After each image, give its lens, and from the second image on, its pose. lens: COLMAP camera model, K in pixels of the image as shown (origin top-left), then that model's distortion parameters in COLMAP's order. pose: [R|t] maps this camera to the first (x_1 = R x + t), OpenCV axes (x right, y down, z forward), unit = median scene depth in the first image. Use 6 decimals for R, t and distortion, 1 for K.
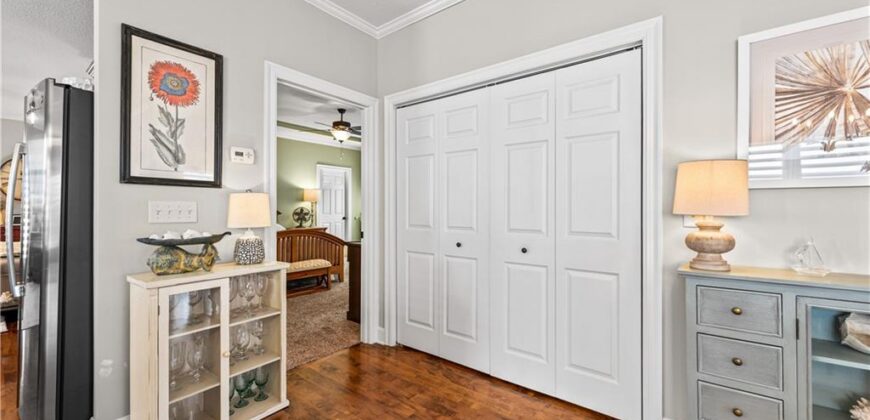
lens RADIAL K [[342.9, 0, 439.7], [0, 342.9, 209.4], [0, 0, 1]] dist [0.014011, -0.004779]
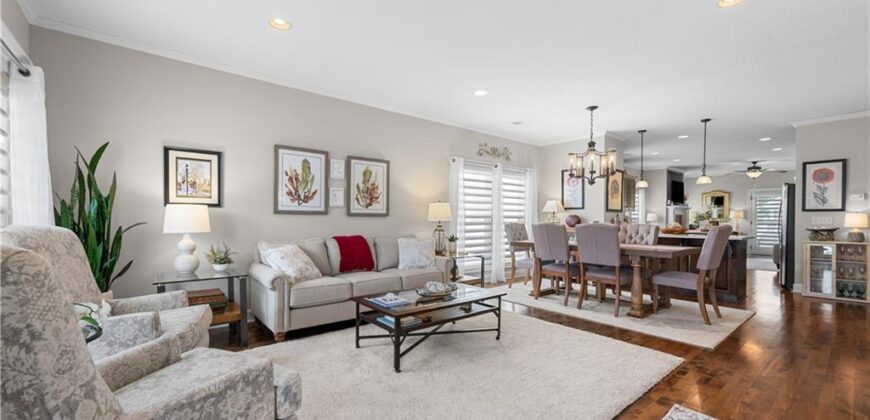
lens RADIAL K [[342.9, 0, 426.6], [0, 342.9, 221.2], [0, 0, 1]] dist [0.014011, -0.004779]
pose [[-0.233086, 0.004686, -0.972445, 2.503275], [-0.006413, 0.999959, 0.006356, 0.014665], [0.972435, 0.007717, -0.233046, -1.362785]]
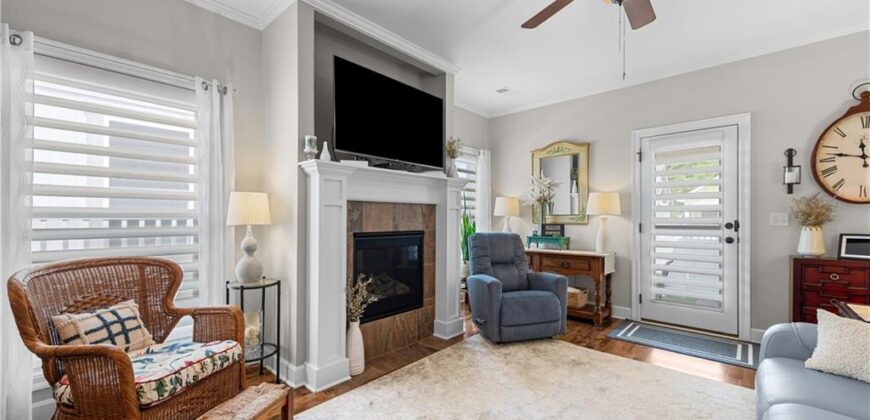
lens RADIAL K [[342.9, 0, 427.4], [0, 342.9, 217.4], [0, 0, 1]] dist [0.014011, -0.004779]
pose [[-0.092211, -0.003854, -0.995732, -2.013087], [-0.005038, 0.999982, -0.003404, -0.004727], [0.995727, 0.004703, -0.092229, 1.355874]]
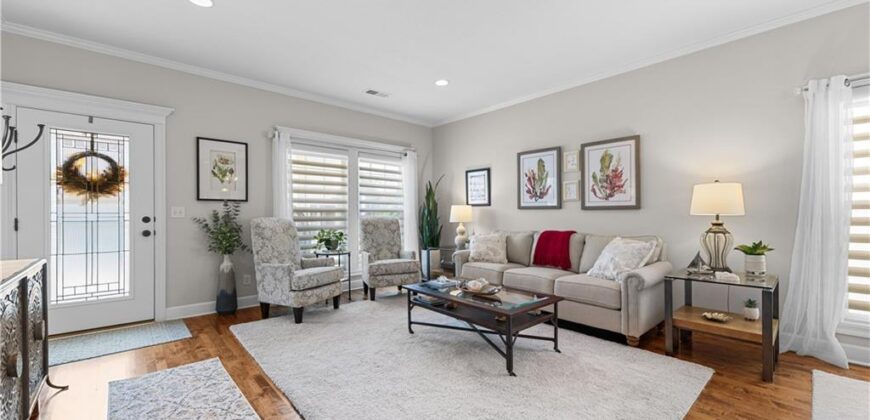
lens RADIAL K [[342.9, 0, 443.6], [0, 342.9, 211.9], [0, 0, 1]] dist [0.014011, -0.004779]
pose [[-0.985152, -0.000727, 0.171685, 1.023158], [-0.002205, 0.999962, -0.008422, 0.027997], [-0.171672, -0.008676, -0.985116, -0.305596]]
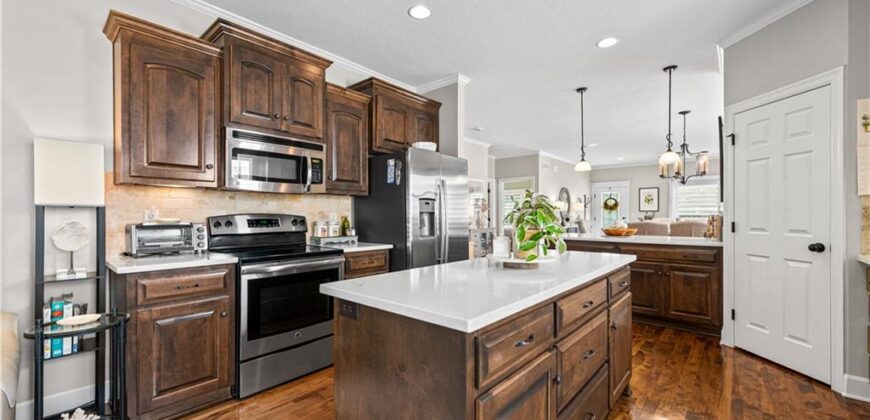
lens RADIAL K [[342.9, 0, 431.7], [0, 342.9, 217.6], [0, 0, 1]] dist [0.014011, -0.004779]
pose [[0.062118, -0.007295, 0.998042, -2.657861], [0.004921, 0.999963, 0.007003, -0.006445], [-0.998057, 0.004477, 0.062152, 0.850641]]
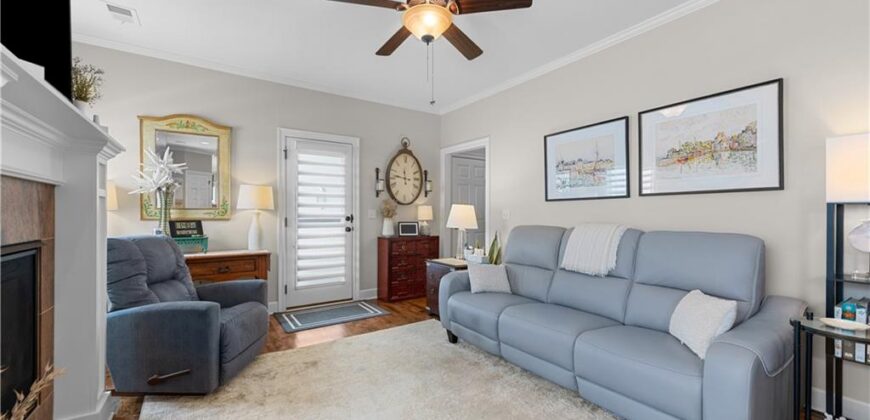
lens RADIAL K [[342.9, 0, 442.5], [0, 342.9, 213.8], [0, 0, 1]] dist [0.014011, -0.004779]
pose [[0.953479, 0.001212, -0.301456, -2.535040], [-0.001730, 0.999997, -0.001453, -0.006464], [0.301454, 0.001907, 0.953479, 0.744664]]
